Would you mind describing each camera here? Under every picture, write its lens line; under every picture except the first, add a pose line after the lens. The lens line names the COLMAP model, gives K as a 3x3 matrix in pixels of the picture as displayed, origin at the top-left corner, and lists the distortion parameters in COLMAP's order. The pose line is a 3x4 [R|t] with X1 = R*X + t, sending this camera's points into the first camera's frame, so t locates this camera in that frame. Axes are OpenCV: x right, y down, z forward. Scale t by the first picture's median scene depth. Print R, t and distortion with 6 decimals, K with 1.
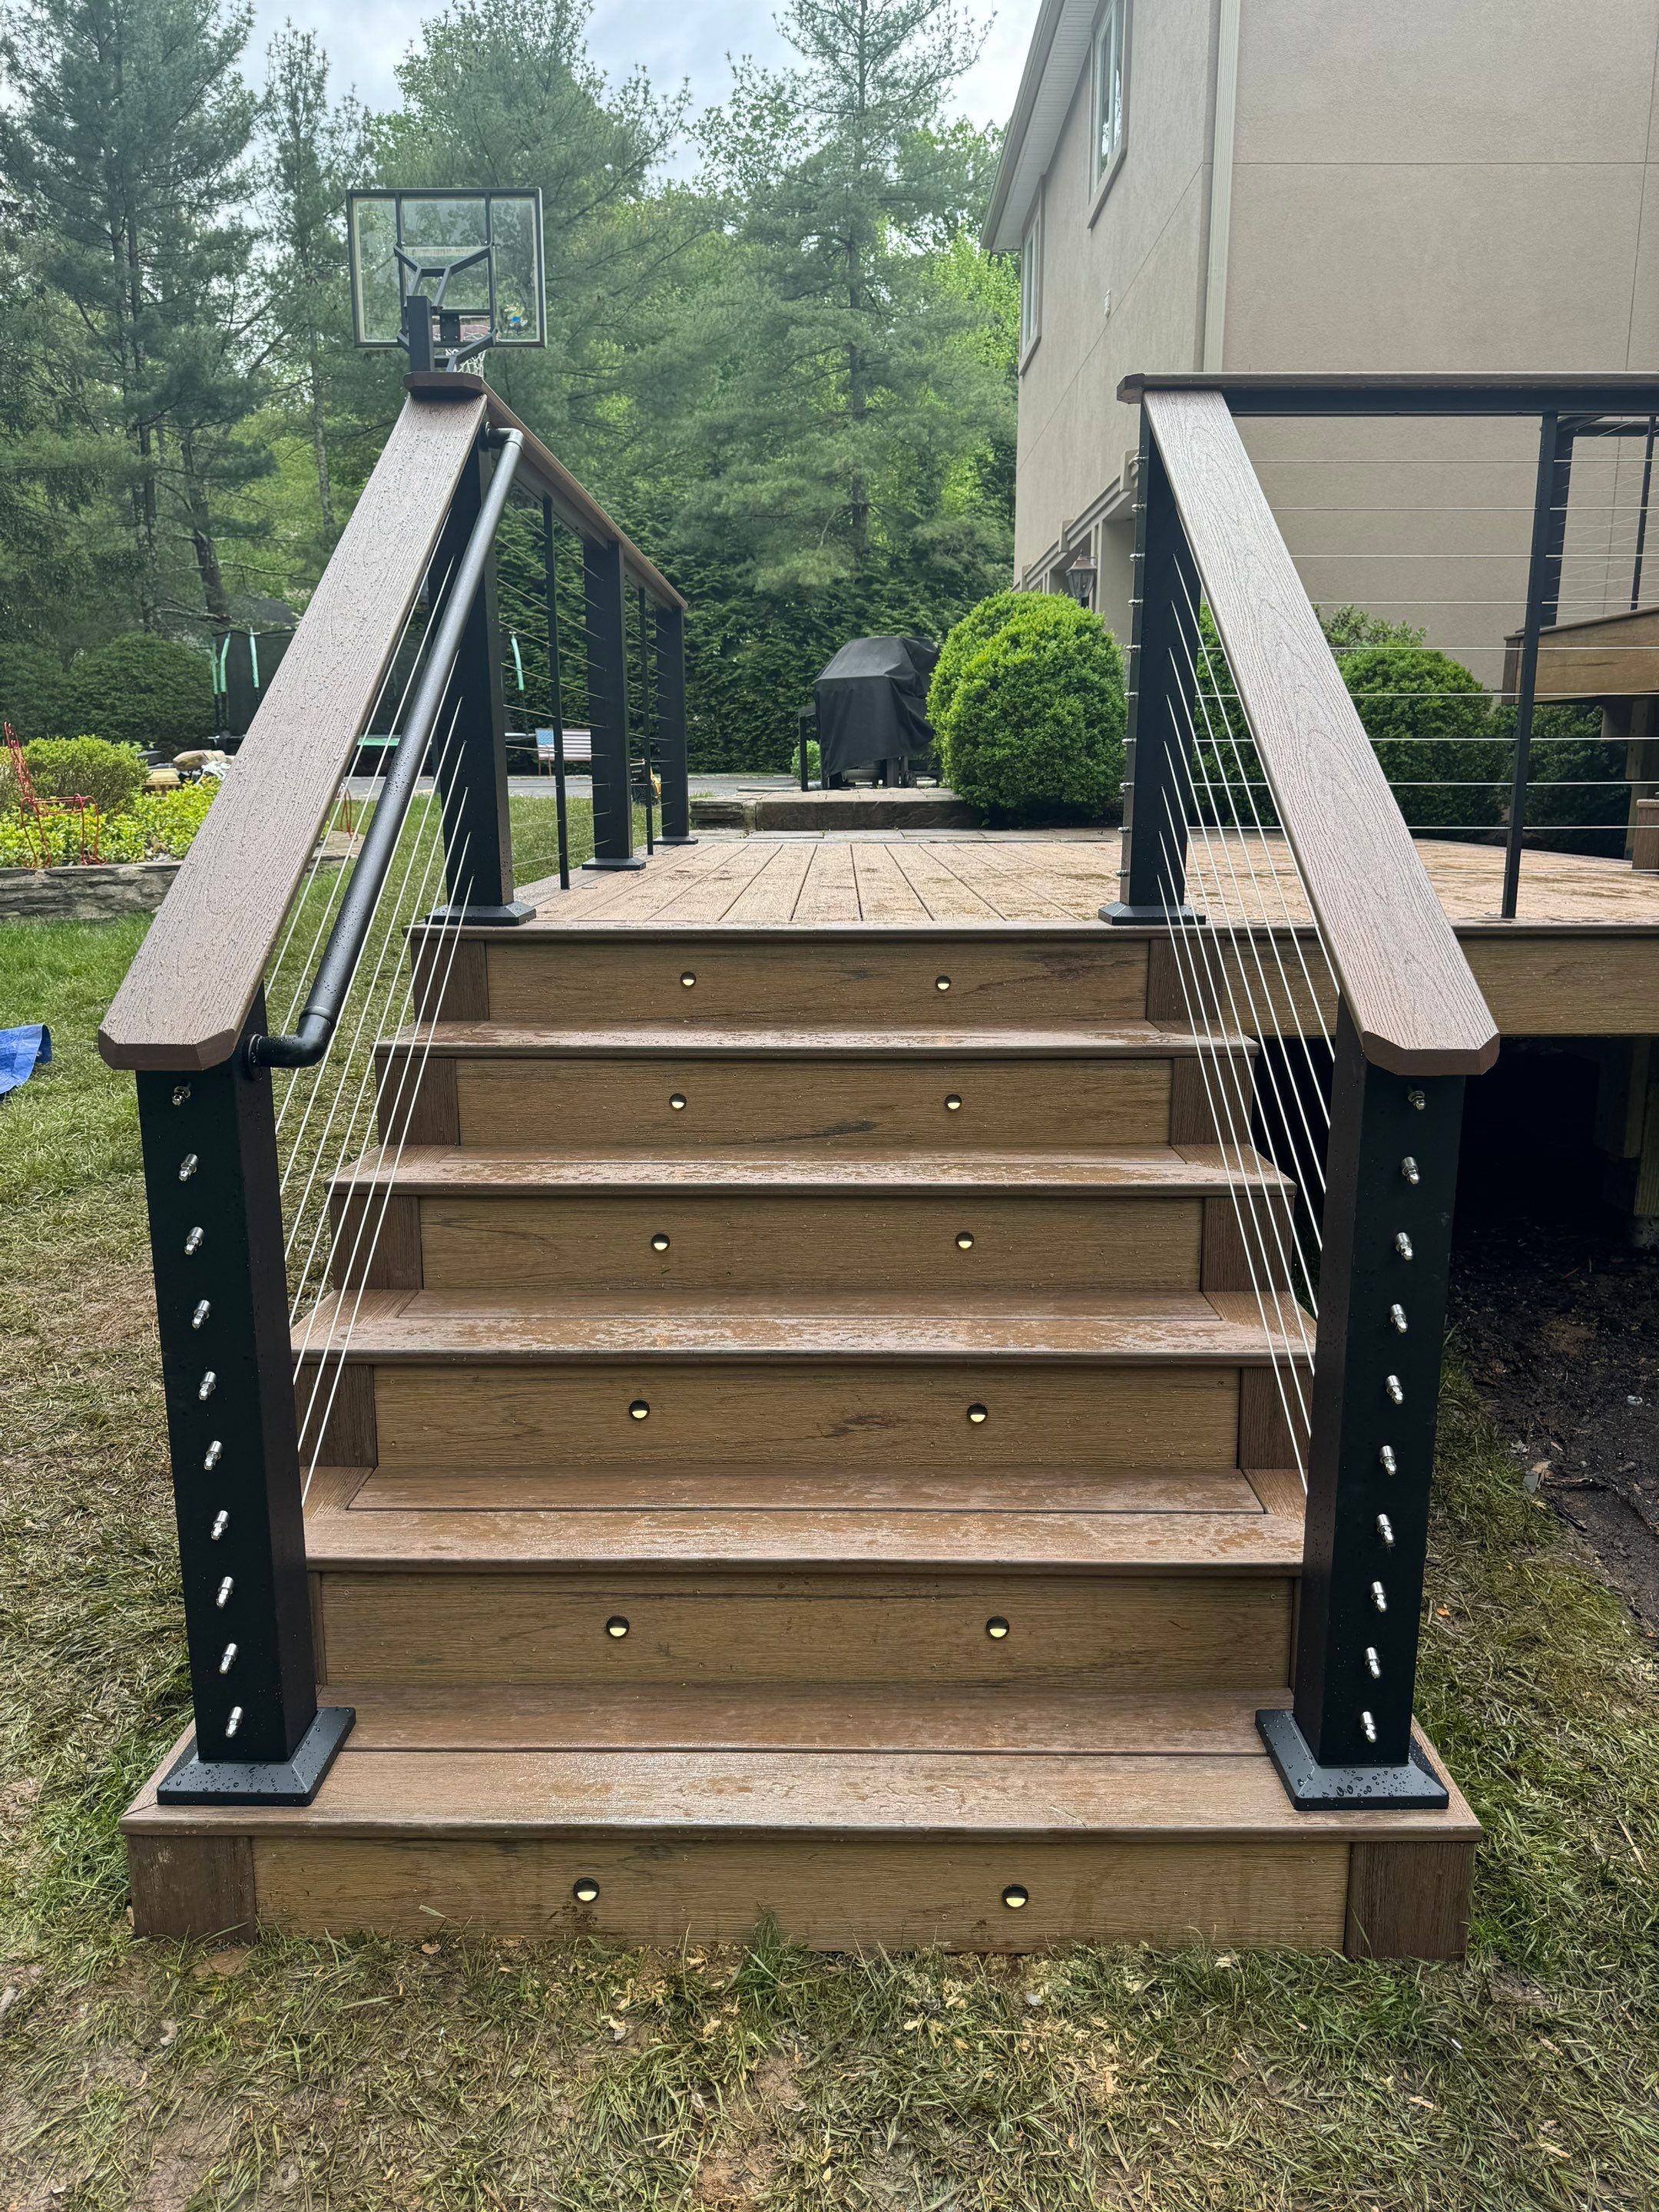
lens RADIAL K [[1561.1, 0, 829.5], [0, 1561.1, 1106.0], [0, 0, 1]] dist [0.091736, -0.131237]
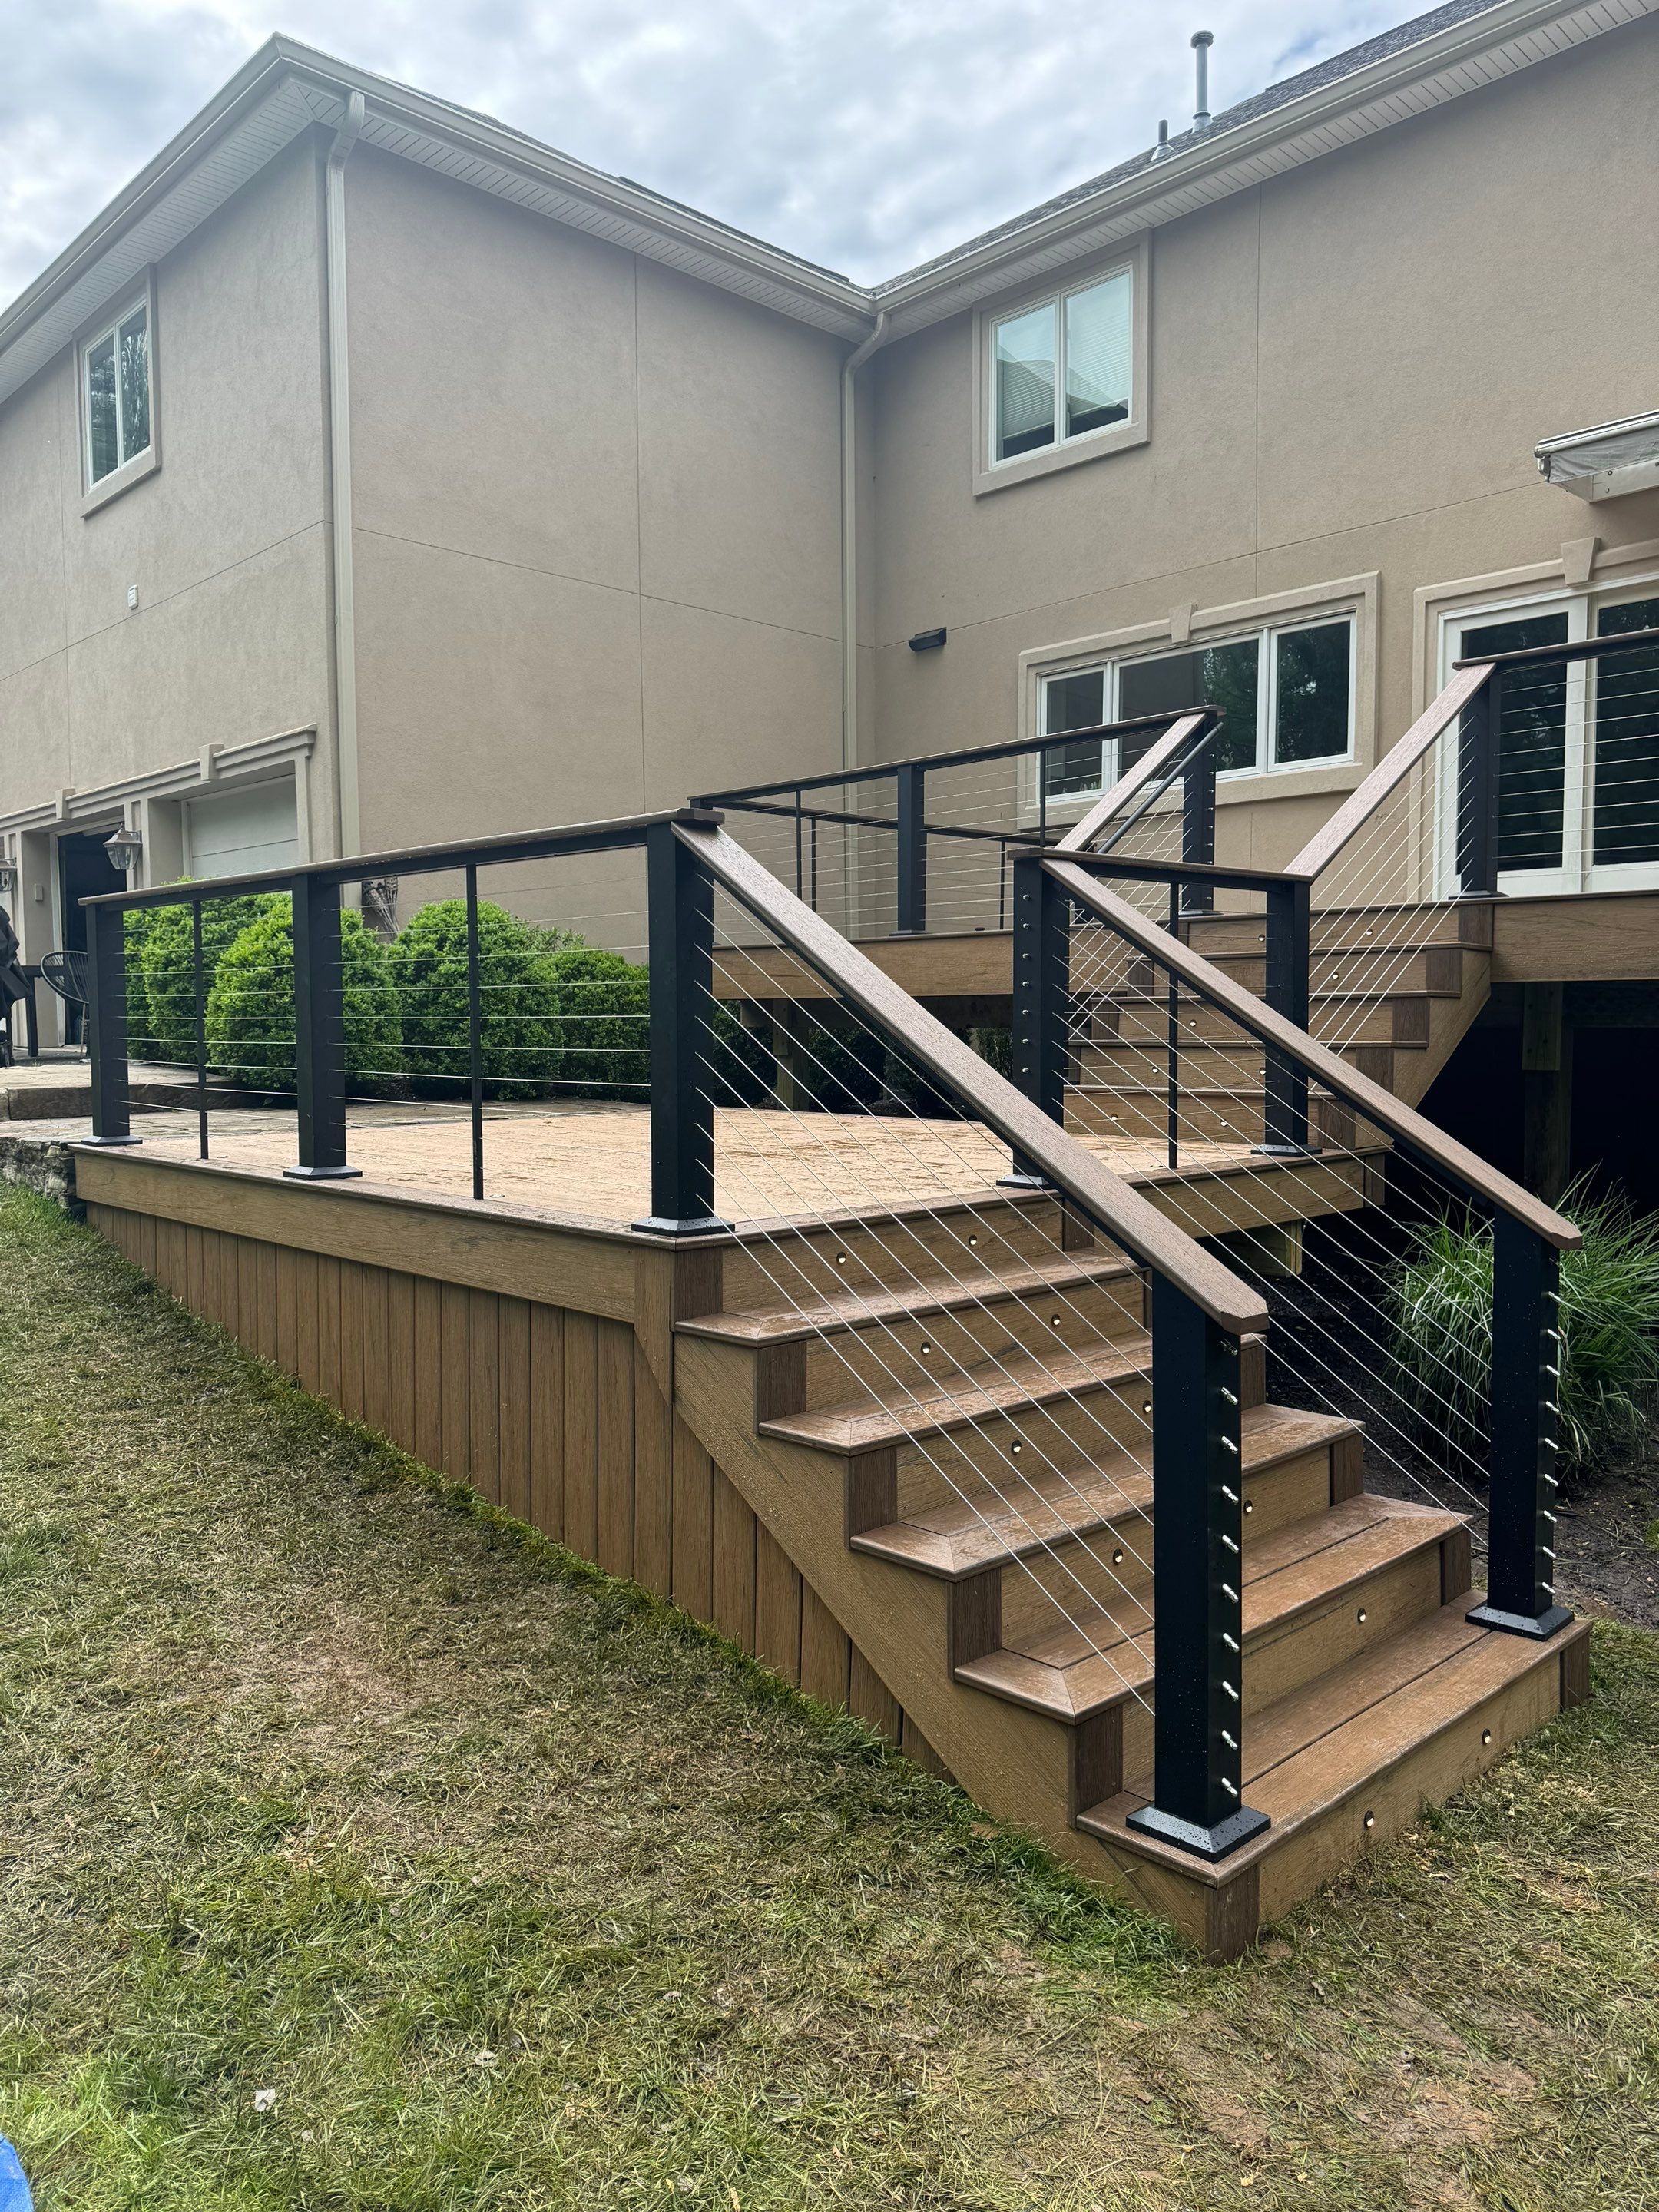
lens RADIAL K [[1549.1, 0, 838.1], [0, 1549.1, 1085.8], [0, 0, 1]] dist [0.179134, -0.351666]
pose [[0.706452, -0.033043, 0.706989, -0.991670], [0.146673, 0.984059, -0.100569, -0.092694], [-0.692396, 0.174743, 0.700038, 0.071708]]
